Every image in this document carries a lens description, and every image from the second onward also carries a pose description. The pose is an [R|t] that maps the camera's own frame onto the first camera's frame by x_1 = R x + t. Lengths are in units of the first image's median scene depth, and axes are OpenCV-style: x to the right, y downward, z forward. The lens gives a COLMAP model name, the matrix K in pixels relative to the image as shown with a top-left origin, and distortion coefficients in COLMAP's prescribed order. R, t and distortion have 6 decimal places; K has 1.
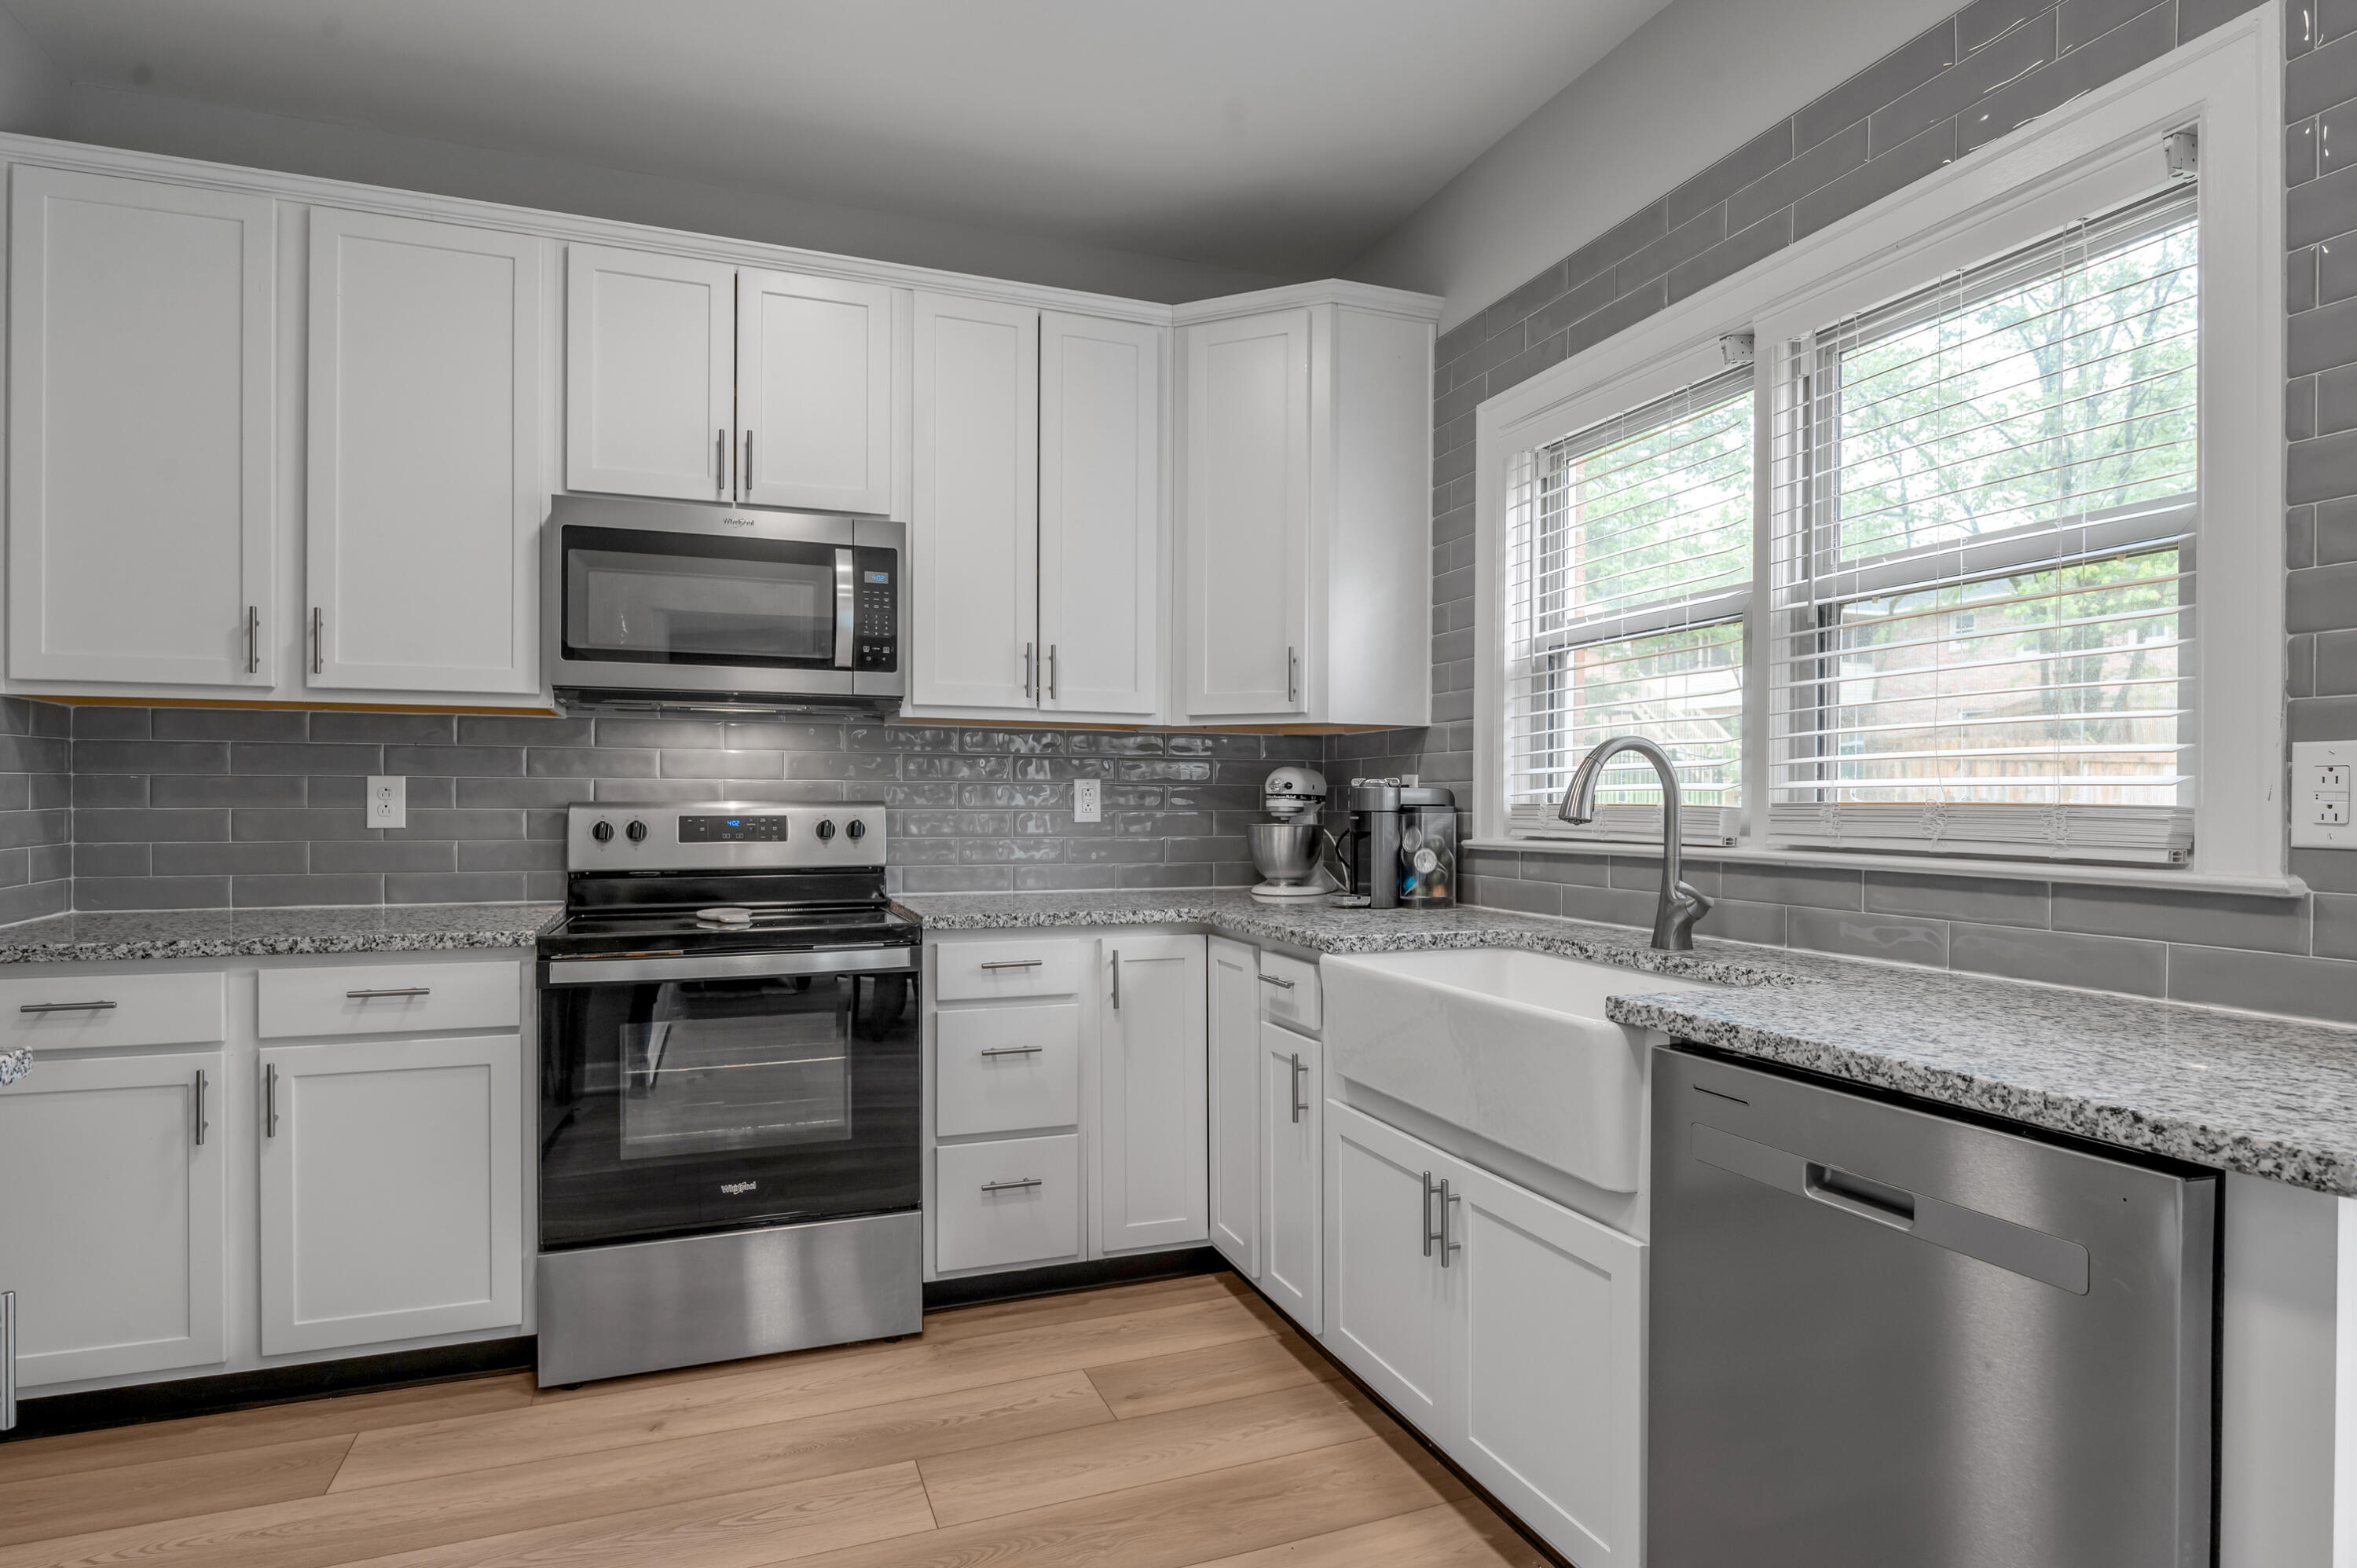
lens RADIAL K [[1299.3, 0, 1192.2], [0, 1299.3, 802.0], [0, 0, 1]] dist [-0.004682, -0.000372]
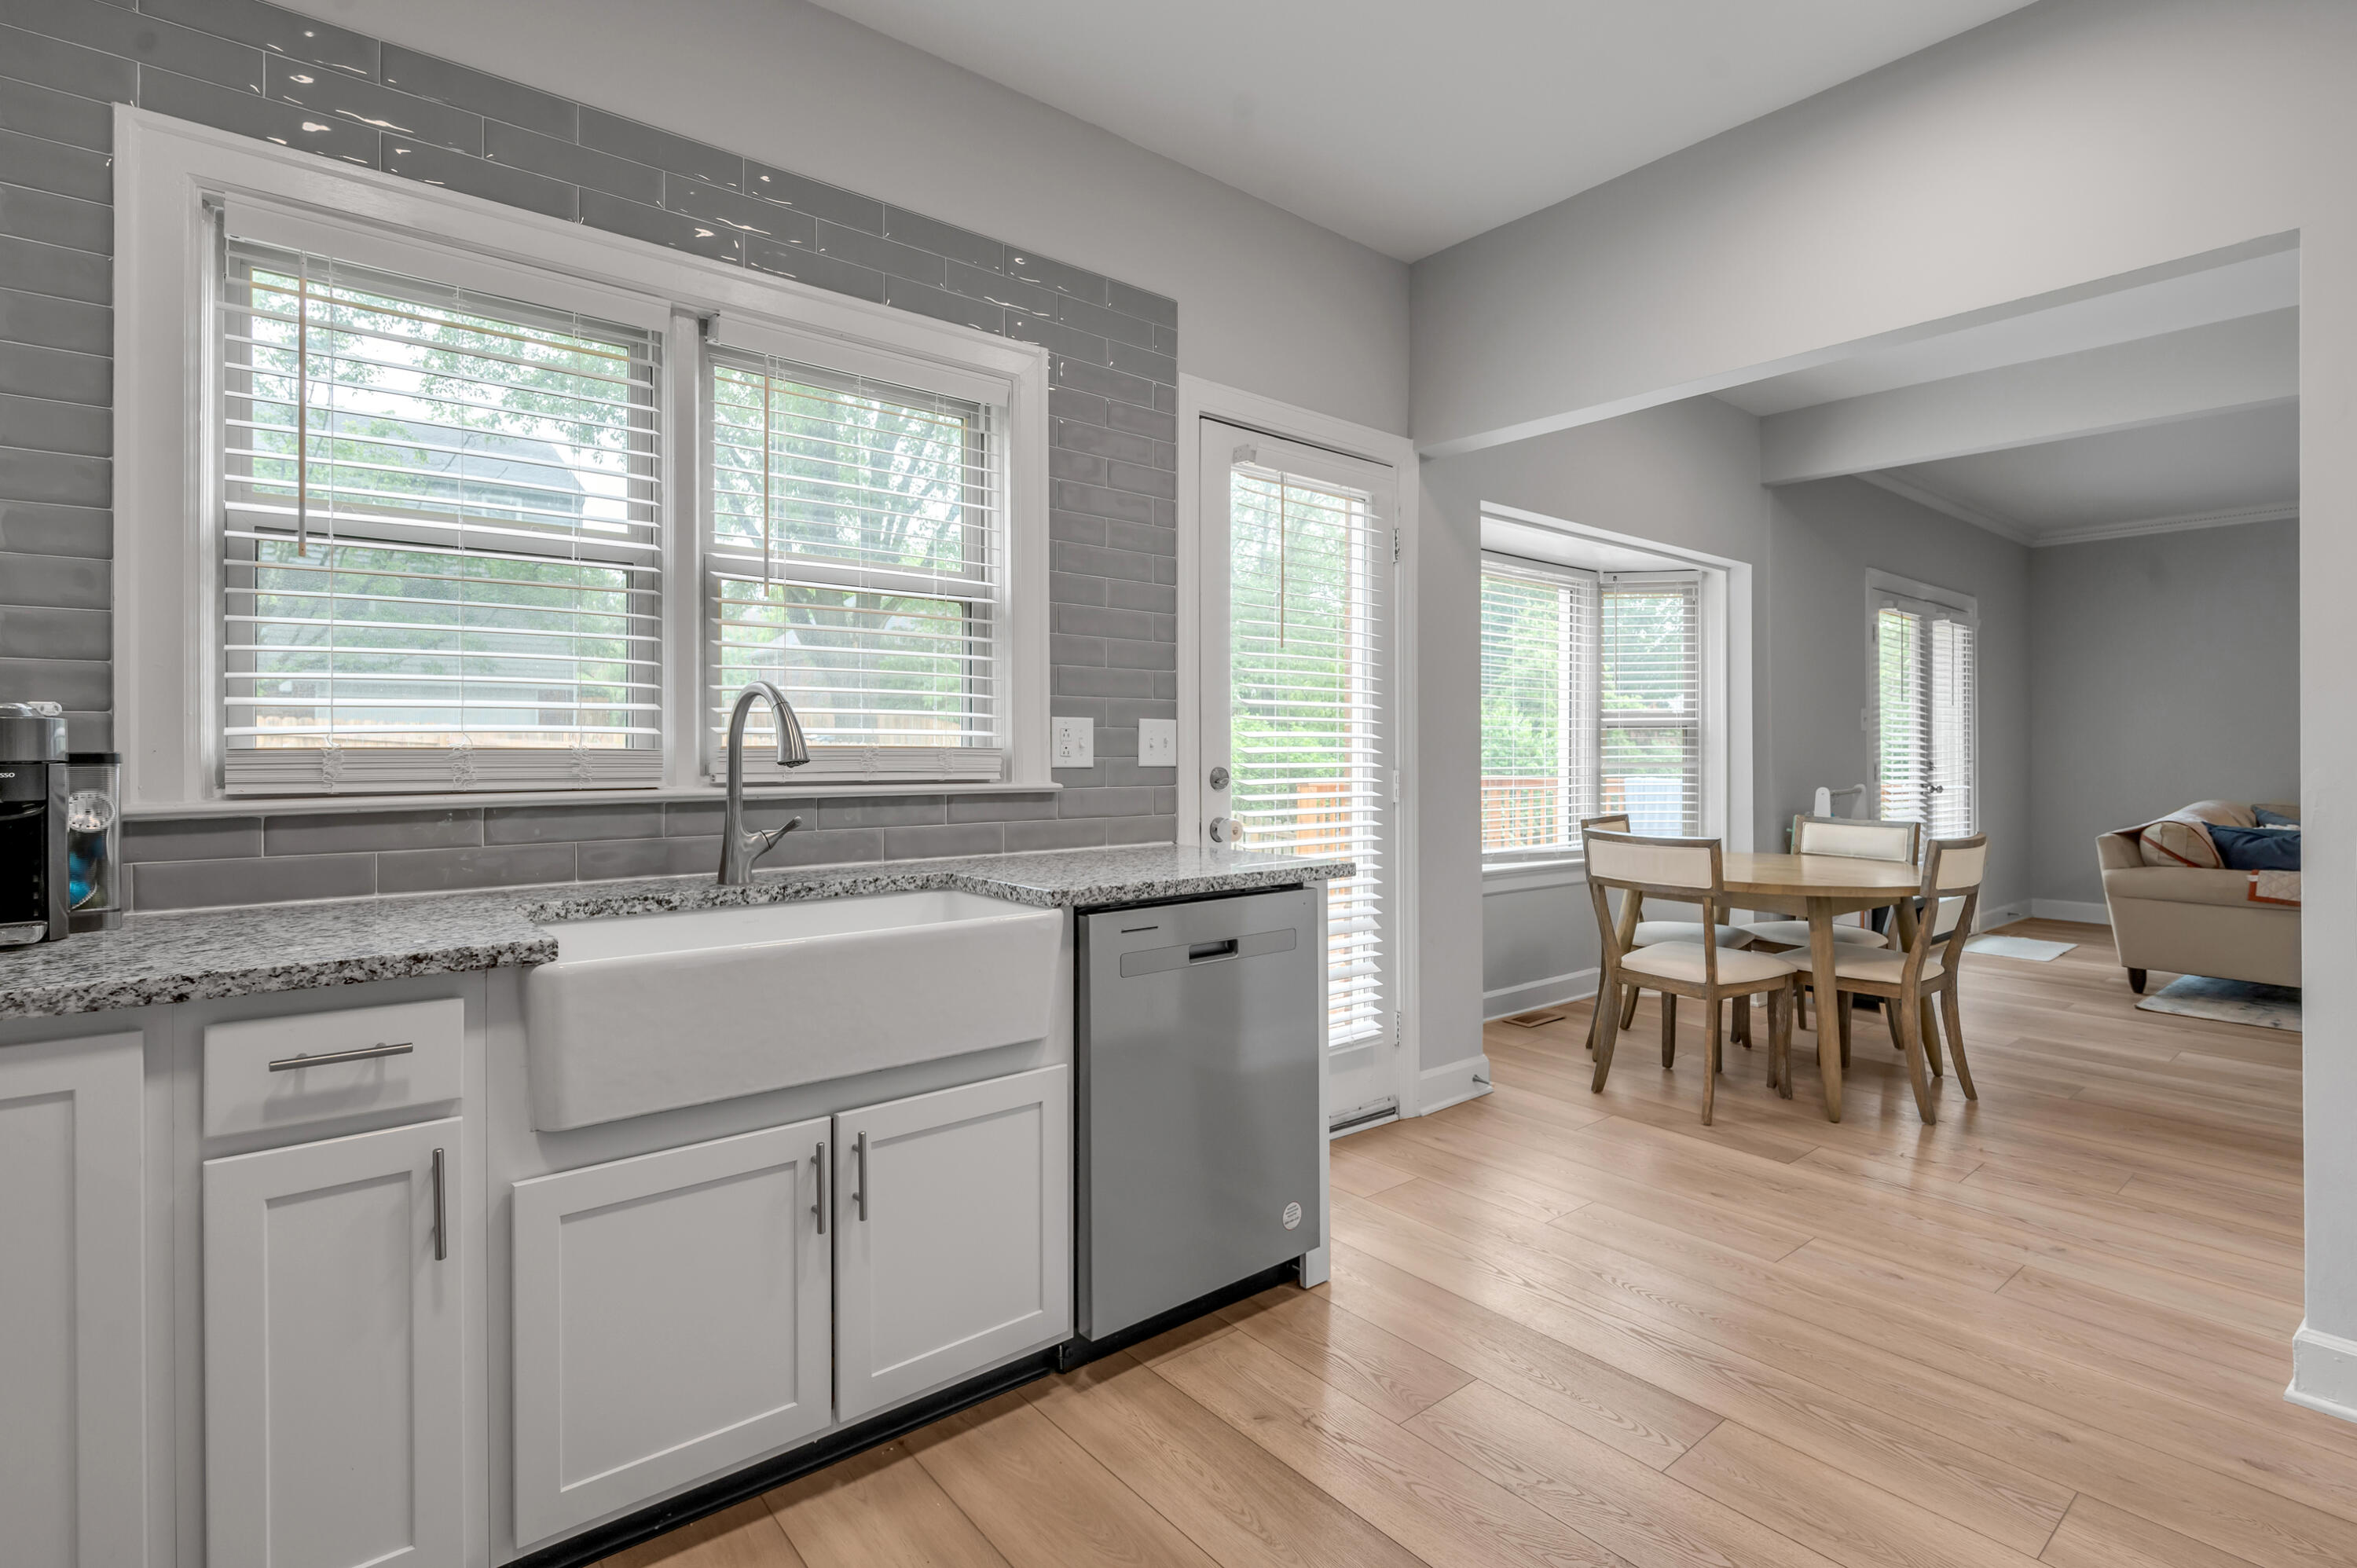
lens RADIAL K [[1091.3, 0, 1180.9], [0, 1091.3, 765.8], [0, 0, 1]] dist [-0.023528, 0.000395]
pose [[-0.325152, -0.011532, 0.945592, -0.515323], [0.004107, 0.999899, 0.013607, 0.005626], [-0.945653, 0.008308, -0.325071, 0.831035]]
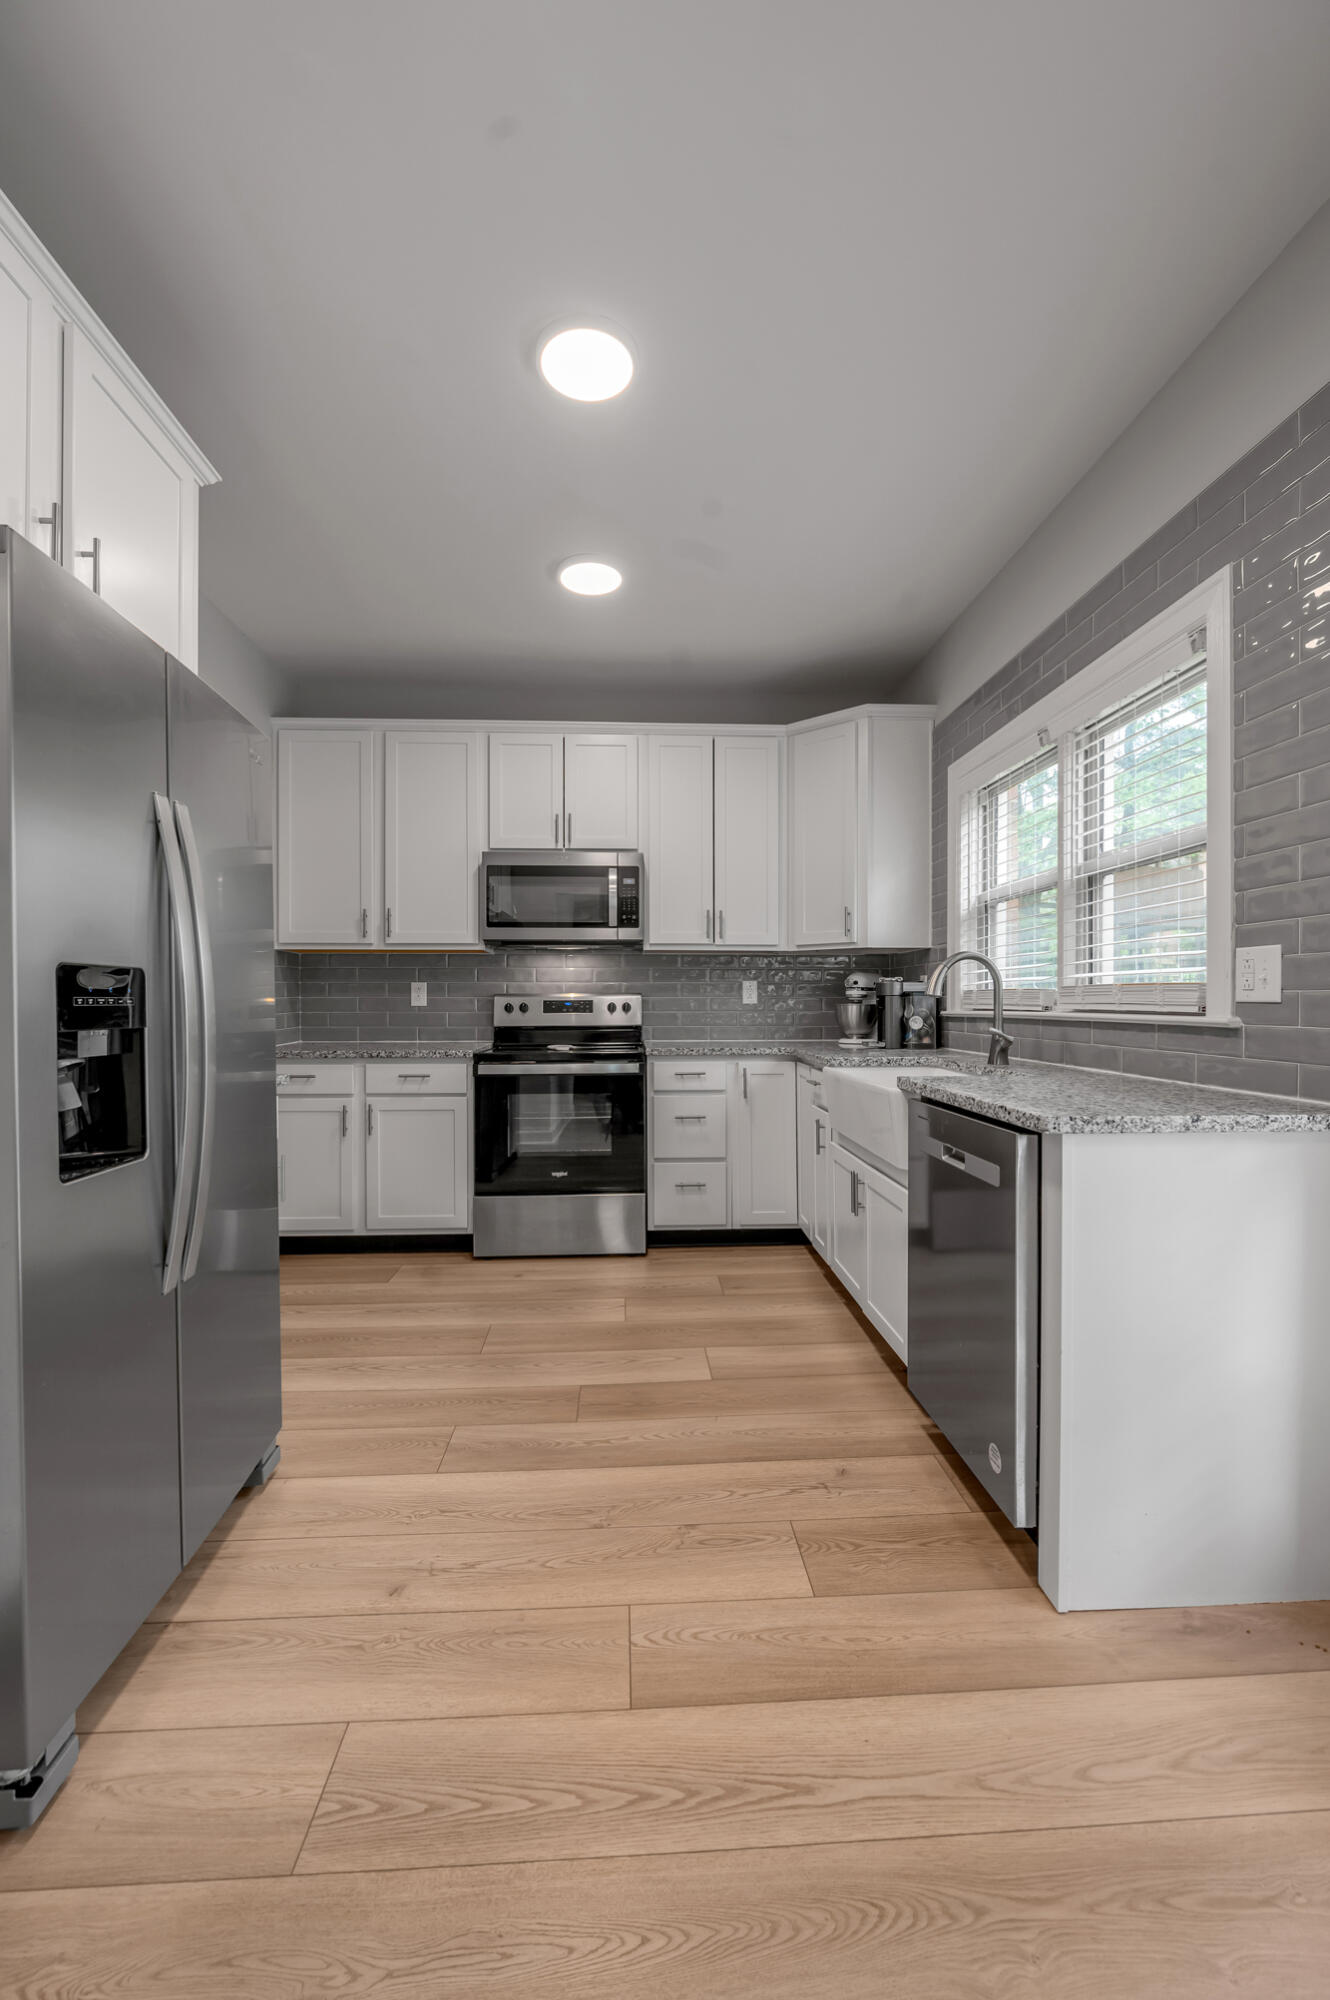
lens RADIAL K [[879.8, 0, 669.0], [0, 879.8, 997.5], [0, 0, 1]] dist [0.004939, -0.000032]
pose [[0.949049, -0.006918, -0.315053, 0.278520], [0.004930, 0.999963, -0.007105, 0.020178], [0.315091, 0.005190, 0.949047, -0.312773]]
